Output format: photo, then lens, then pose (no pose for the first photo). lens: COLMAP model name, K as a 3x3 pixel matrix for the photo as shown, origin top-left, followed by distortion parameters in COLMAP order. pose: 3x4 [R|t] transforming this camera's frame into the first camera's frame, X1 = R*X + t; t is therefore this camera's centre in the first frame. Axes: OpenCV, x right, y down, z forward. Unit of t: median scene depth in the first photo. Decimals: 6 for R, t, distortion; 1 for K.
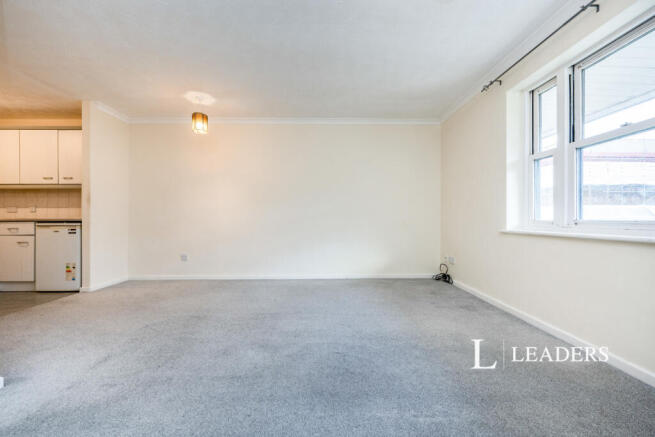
lens RADIAL K [[260.8, 0, 327.5], [0, 260.8, 218.5], [0, 0, 1]] dist [-0.001033, -0.000408]
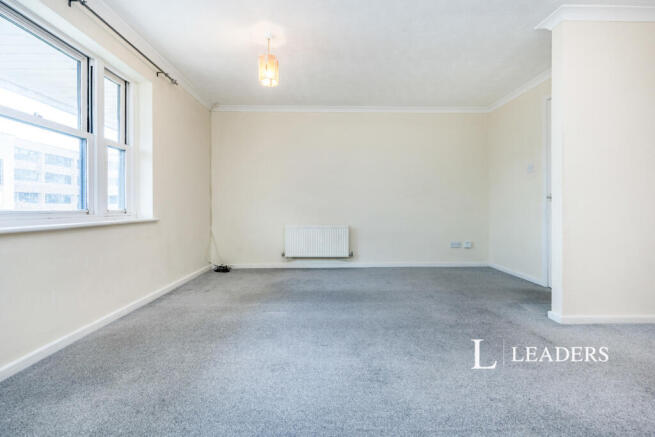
lens RADIAL K [[265.3, 0, 329.9], [0, 265.3, 209.9], [0, 0, 1]] dist [0.000517, -0.000012]
pose [[-0.999690, 0.005232, -0.024331, 0.027184], [0.005139, 0.999979, 0.003873, 0.010054], [0.024351, 0.003747, -0.999696, 1.639194]]
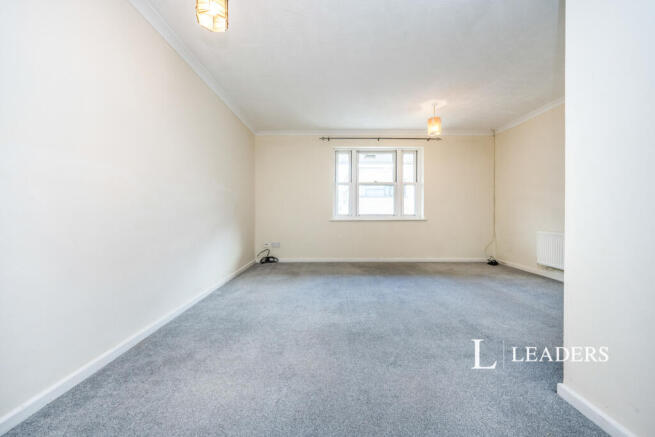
lens RADIAL K [[265.3, 0, 329.9], [0, 265.3, 209.9], [0, 0, 1]] dist [0.000517, -0.000012]
pose [[0.007367, 0.010137, 0.999921, -1.479738], [0.001322, 0.999948, -0.010147, -0.003522], [-0.999972, 0.001397, 0.007353, 1.199914]]
